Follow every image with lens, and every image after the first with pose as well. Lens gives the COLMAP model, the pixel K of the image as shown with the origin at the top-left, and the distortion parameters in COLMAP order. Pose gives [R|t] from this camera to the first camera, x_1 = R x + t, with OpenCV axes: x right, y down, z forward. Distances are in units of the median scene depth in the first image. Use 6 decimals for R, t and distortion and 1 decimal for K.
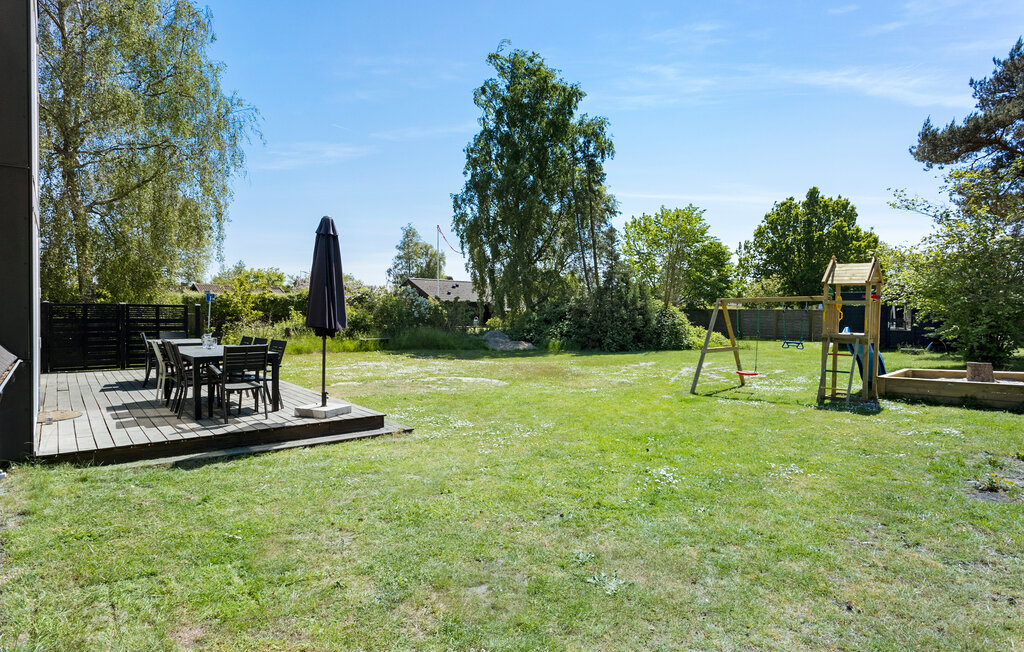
lens RADIAL K [[570.9, 0, 512.0], [0, 570.9, 326.0], [0, 0, 1]] dist [-0.004651, -0.001555]
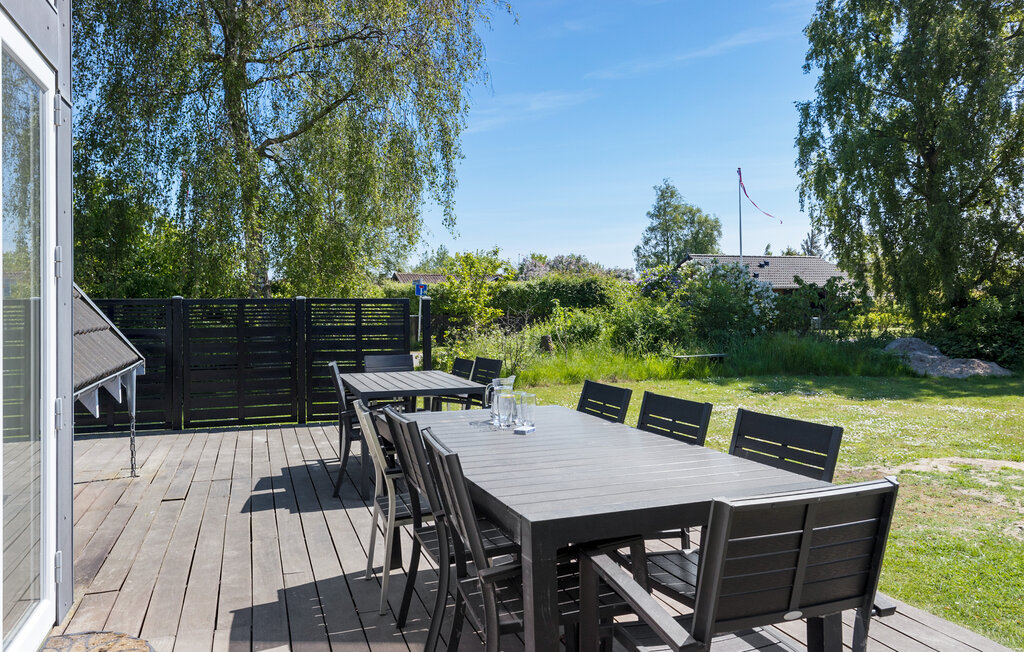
lens RADIAL K [[754.7, 0, 512.9], [0, 754.7, 301.3], [0, 0, 1]] dist [0.003726, 0.000787]
pose [[0.941200, -0.019710, -0.337274, -0.130660], [0.008991, 0.999404, -0.033314, -0.005720], [0.337730, 0.028323, 0.940817, 0.202422]]
